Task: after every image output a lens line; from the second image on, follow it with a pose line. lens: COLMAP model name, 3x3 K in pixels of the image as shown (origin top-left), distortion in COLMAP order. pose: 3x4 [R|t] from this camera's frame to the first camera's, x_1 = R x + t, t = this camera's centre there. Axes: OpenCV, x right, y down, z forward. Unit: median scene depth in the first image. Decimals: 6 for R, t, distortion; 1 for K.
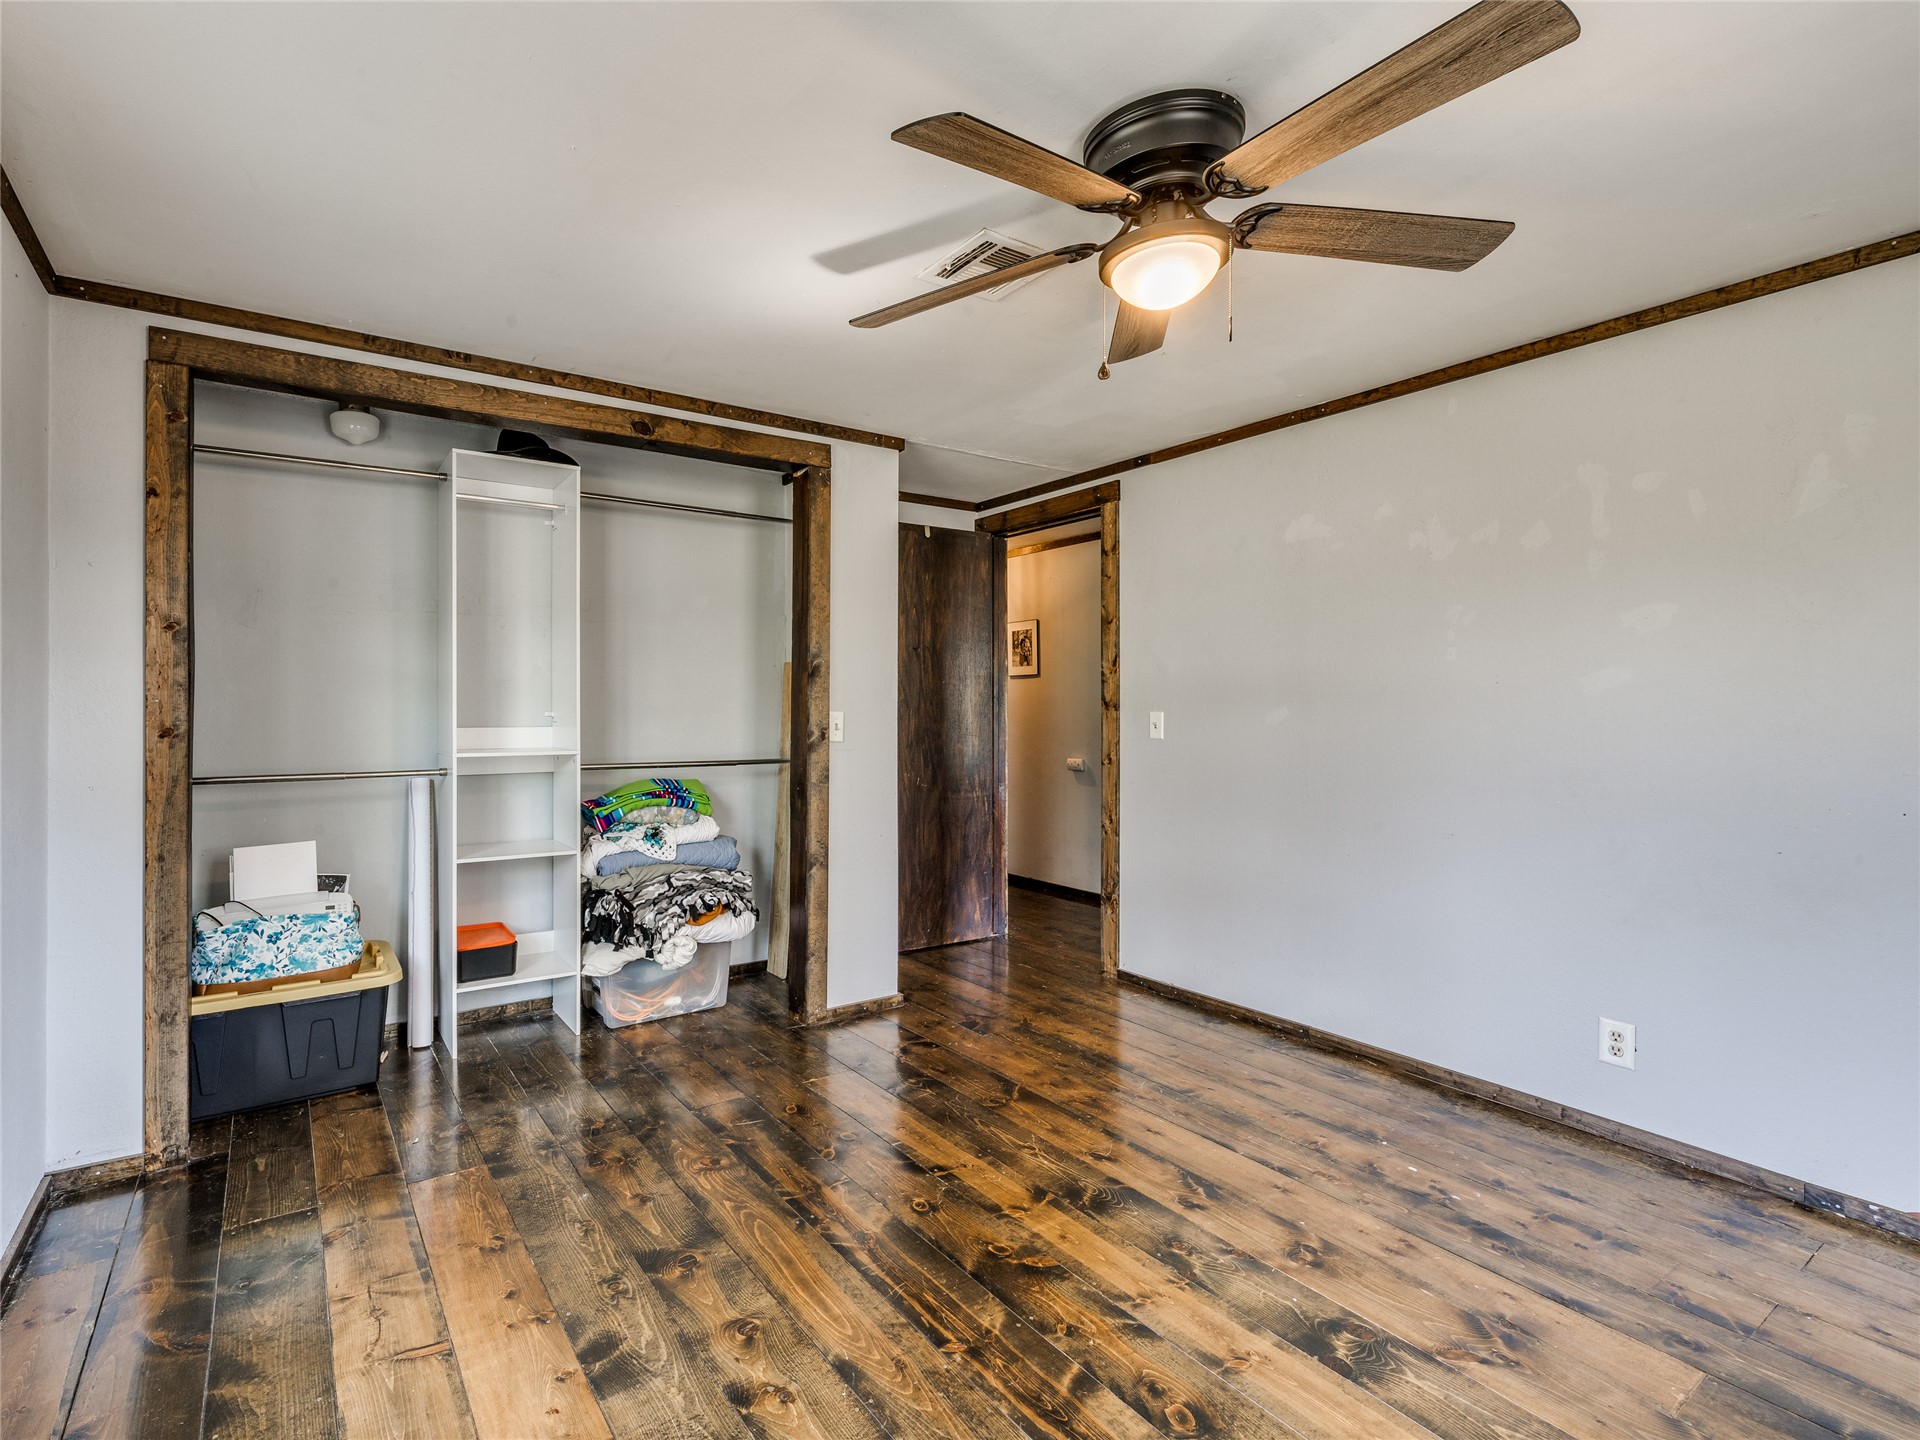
lens RADIAL K [[951.3, 0, 958.0], [0, 951.3, 711.5], [0, 0, 1]] dist [-0.004154, -0.000244]
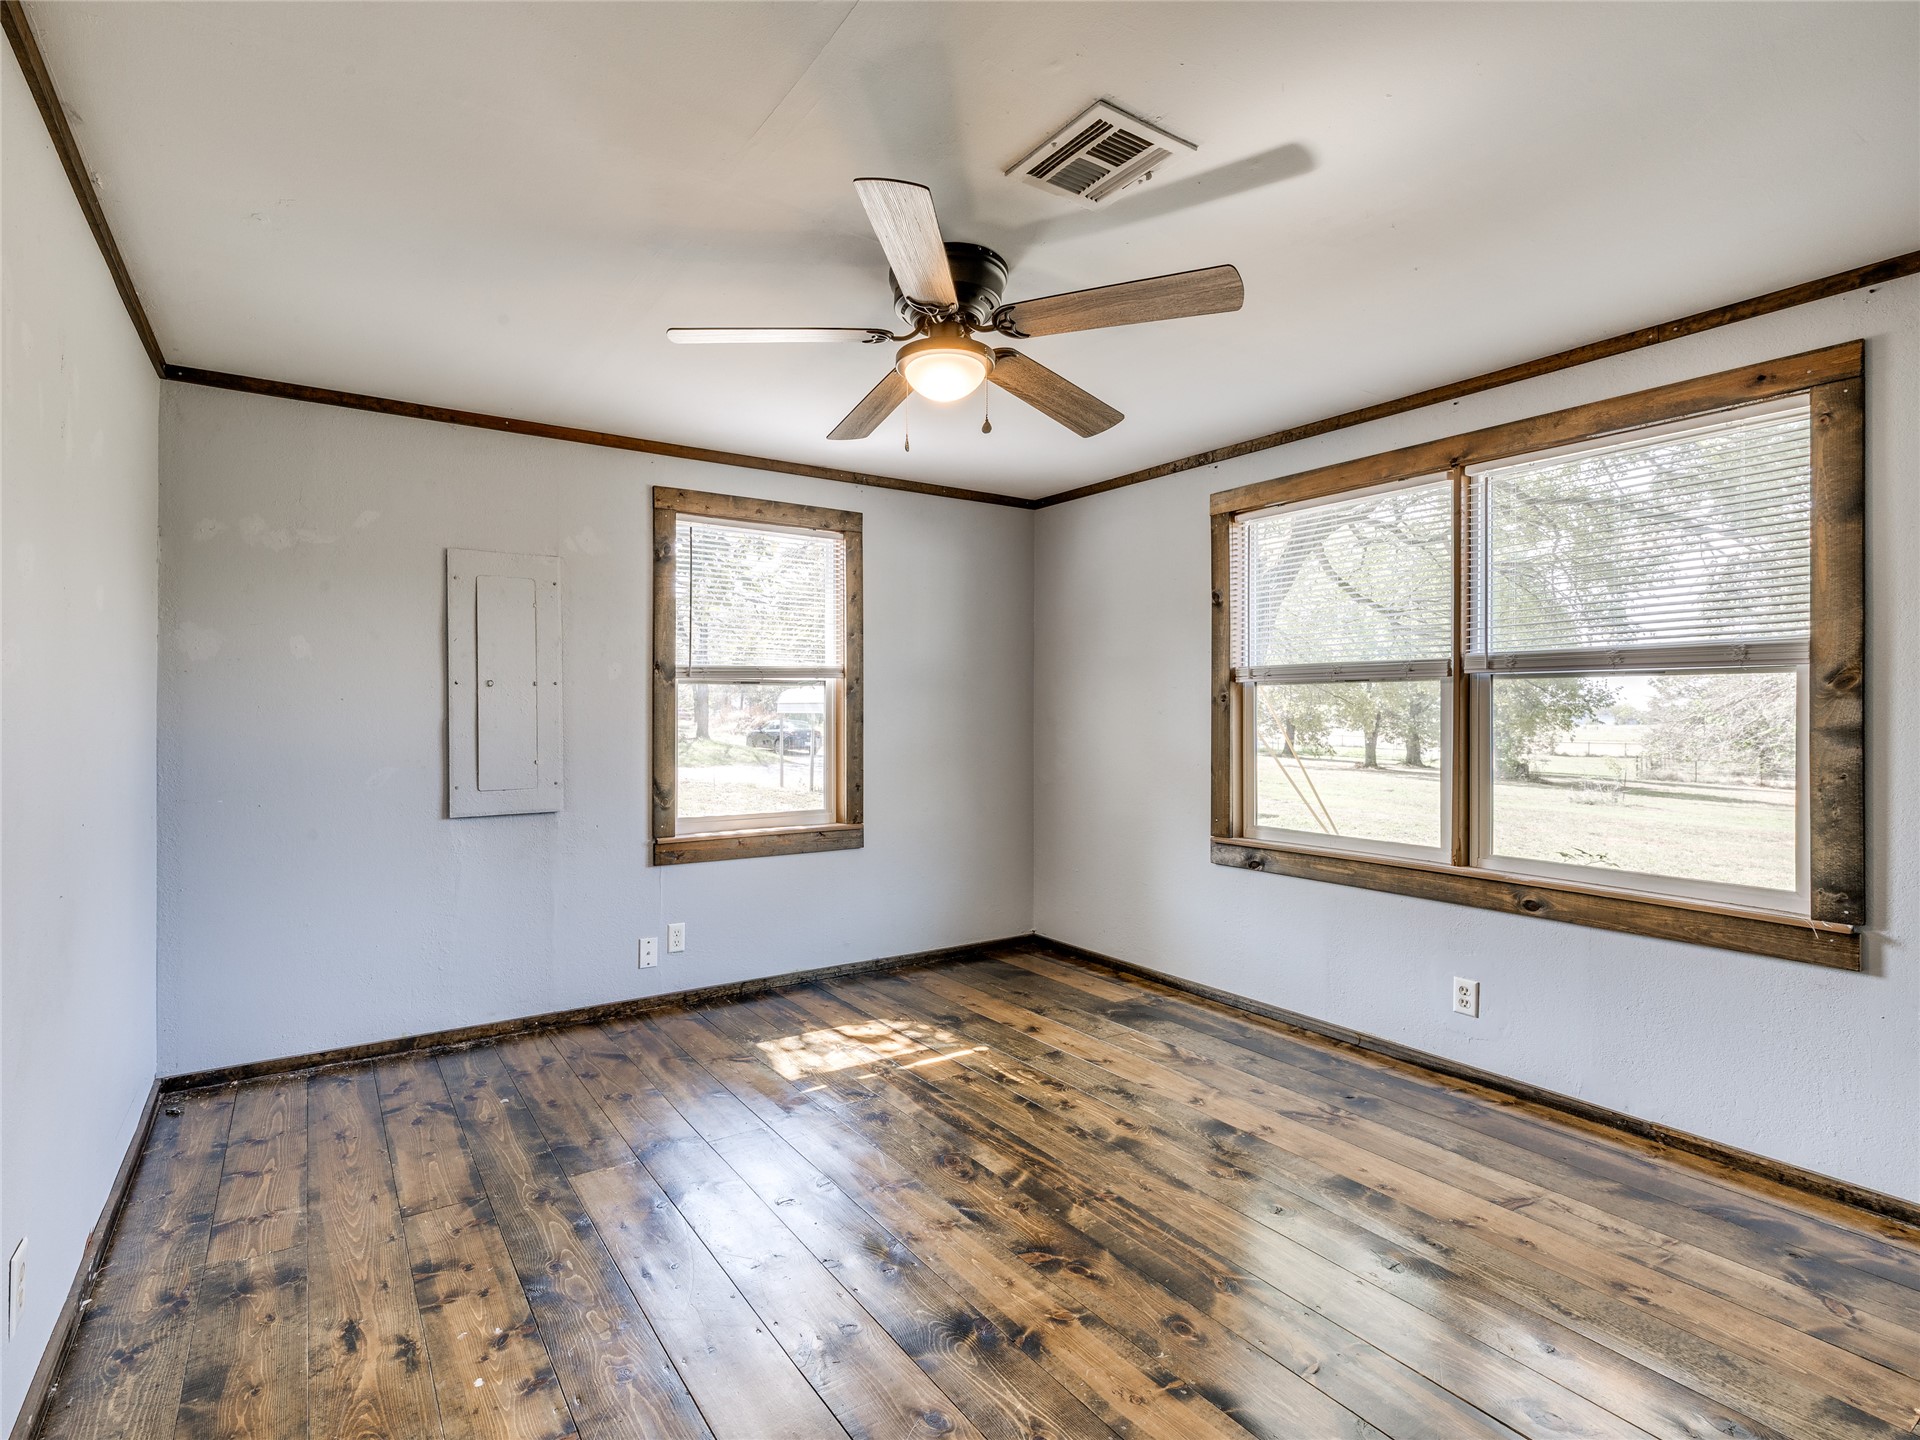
lens RADIAL K [[951.3, 0, 972.3], [0, 951.3, 717.0], [0, 0, 1]] dist [-0.004154, -0.000244]
pose [[-0.999875, 0.000276, 0.015786, 0.147671], [0.000262, 1.000000, -0.000896, 0.009179], [-0.015786, -0.000892, -0.999875, 2.134618]]
